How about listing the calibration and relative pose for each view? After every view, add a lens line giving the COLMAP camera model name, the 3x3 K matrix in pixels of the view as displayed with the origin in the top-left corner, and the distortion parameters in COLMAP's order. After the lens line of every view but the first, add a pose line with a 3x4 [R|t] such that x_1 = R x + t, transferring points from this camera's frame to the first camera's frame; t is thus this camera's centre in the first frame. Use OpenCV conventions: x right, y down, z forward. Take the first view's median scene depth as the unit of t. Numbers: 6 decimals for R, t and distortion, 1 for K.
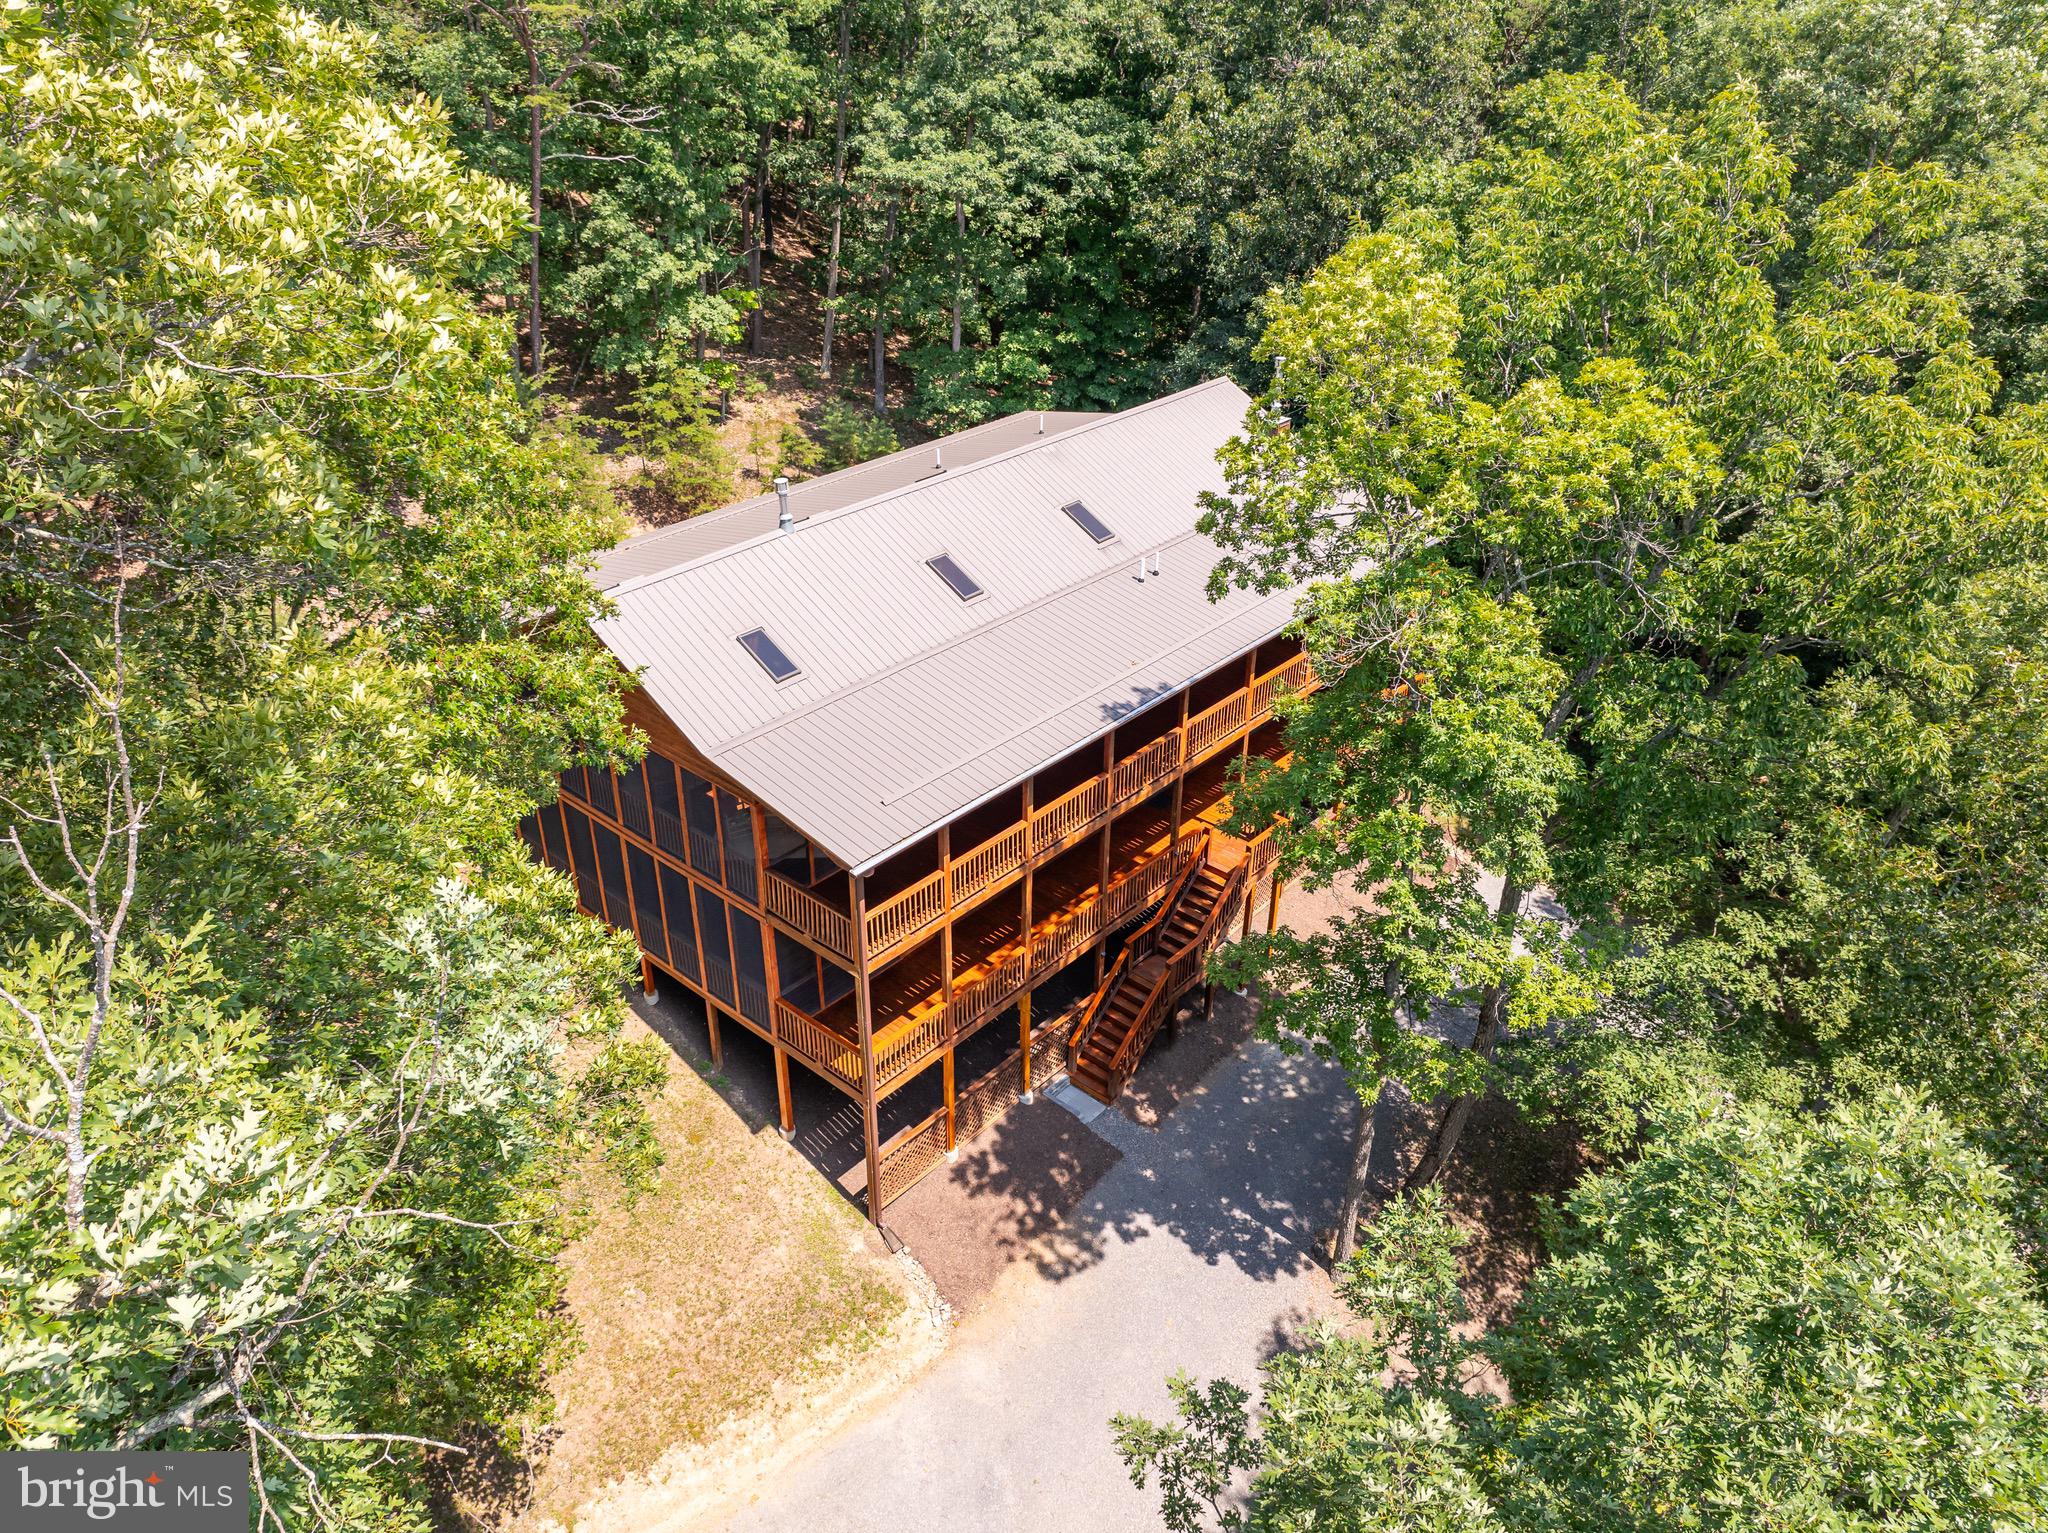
lens RADIAL K [[1458.8, 0, 1024.0], [0, 1458.8, 766.5], [0, 0, 1]] dist [-0.054453, 0.024777]
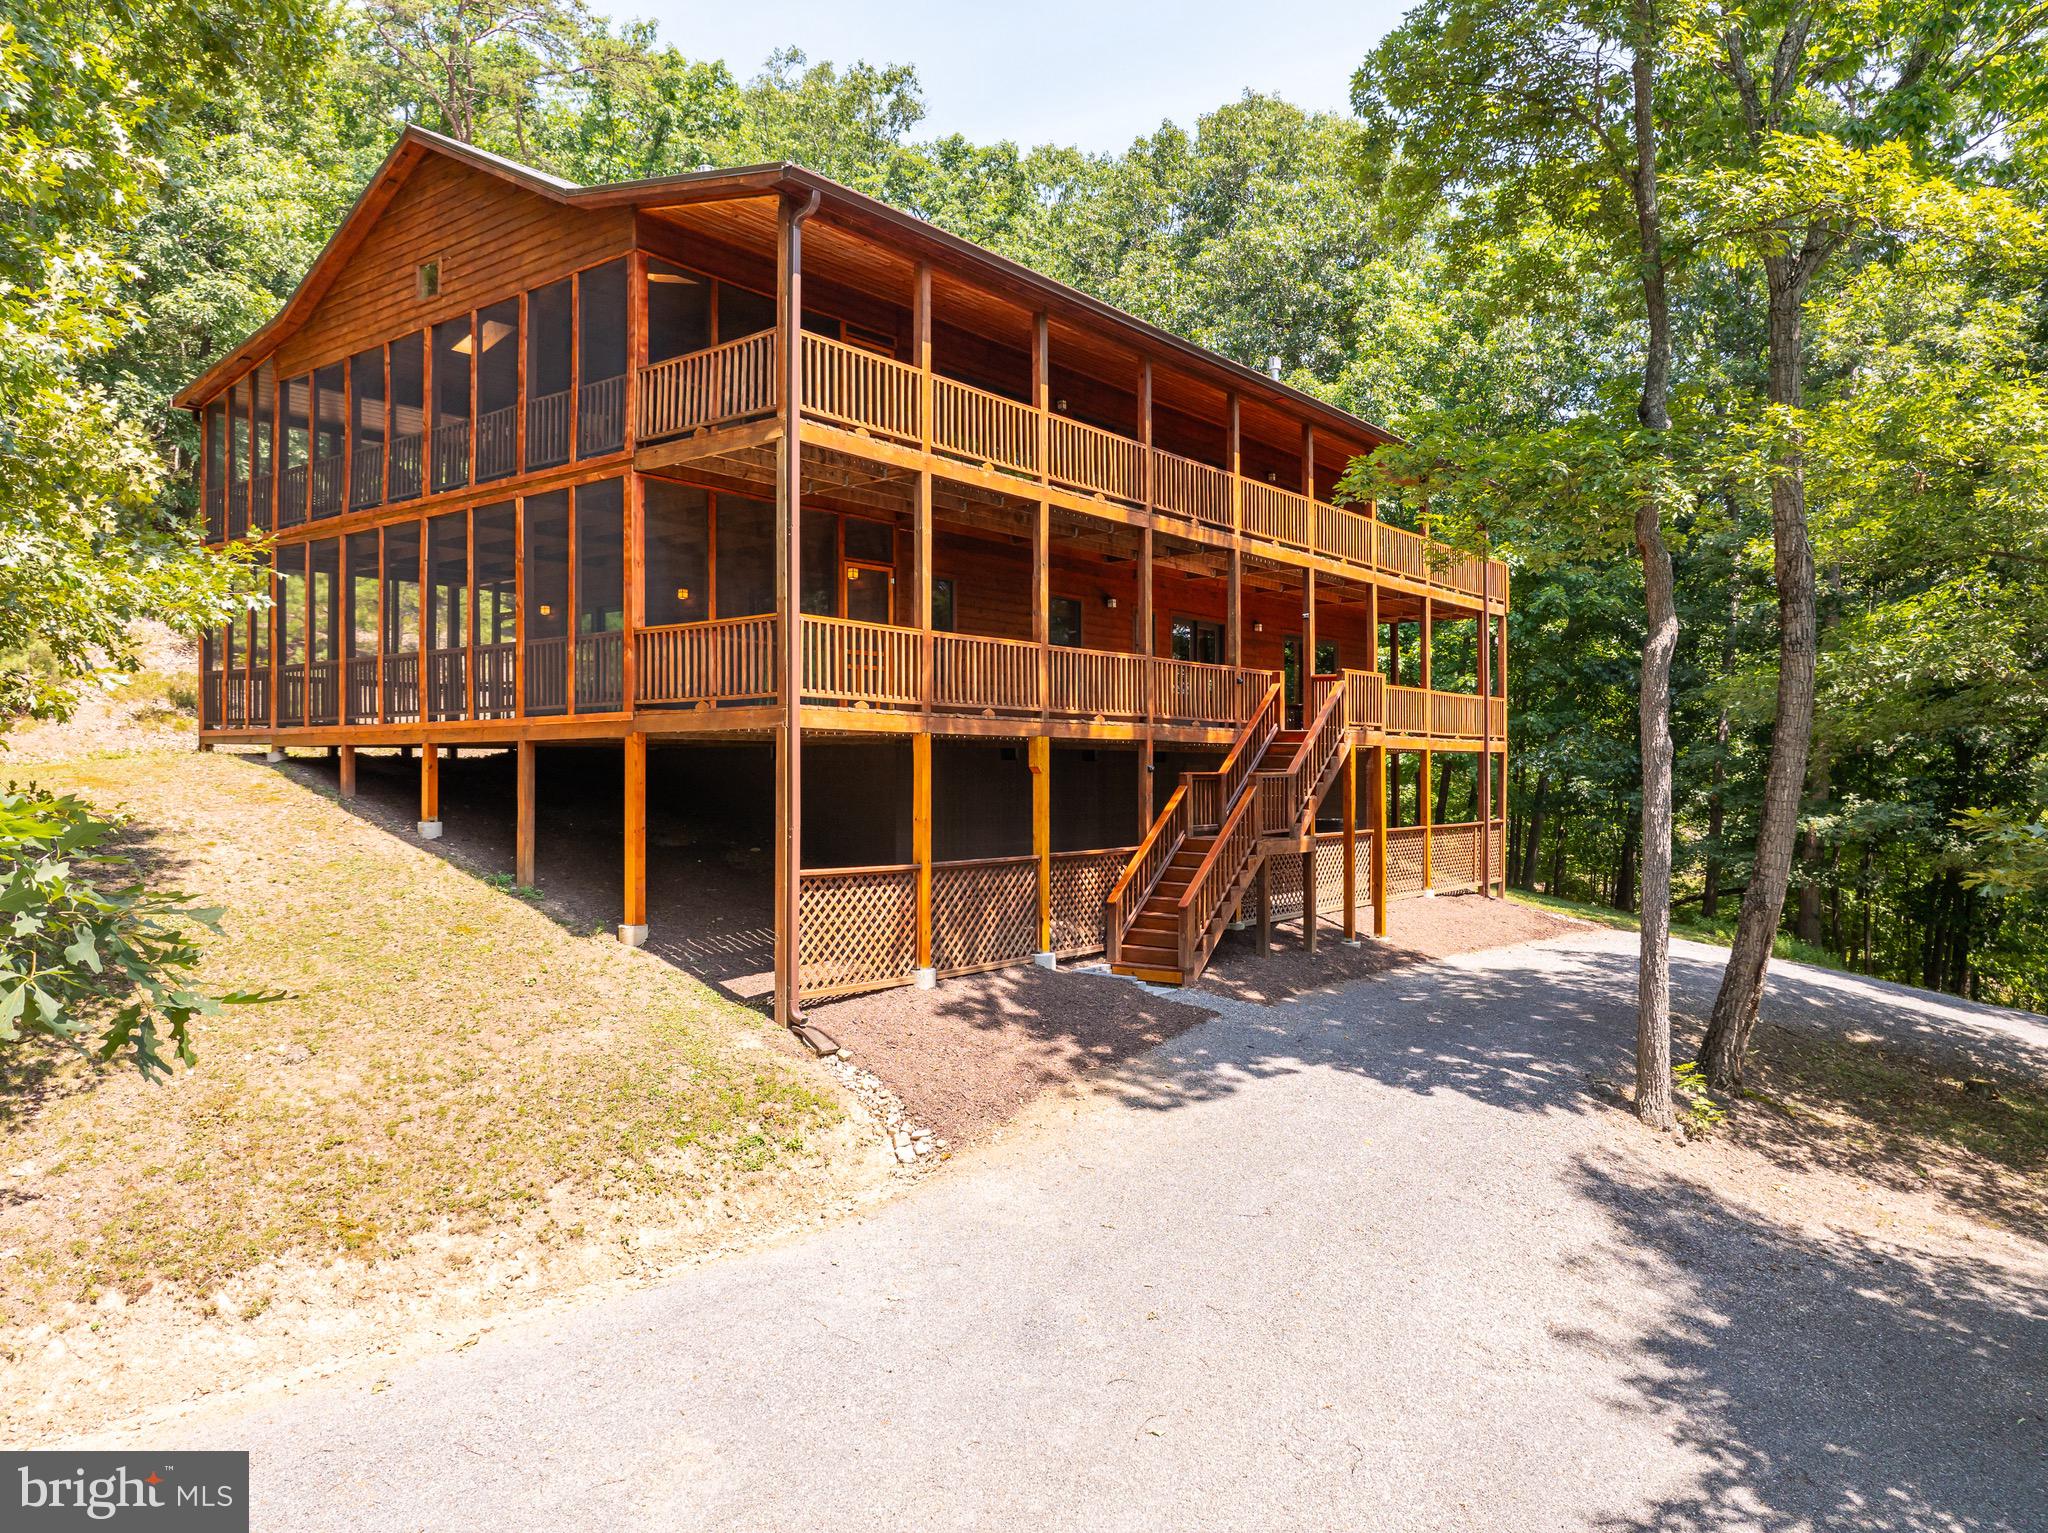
lens RADIAL K [[1458.8, 0, 1024.0], [0, 1458.8, 766.5], [0, 0, 1]] dist [-0.054453, 0.024777]
pose [[0.997936, -0.009357, 0.063525, -0.051831], [0.039907, 0.865435, -0.499429, 0.536006], [-0.050303, 0.500934, 0.864022, 0.523984]]
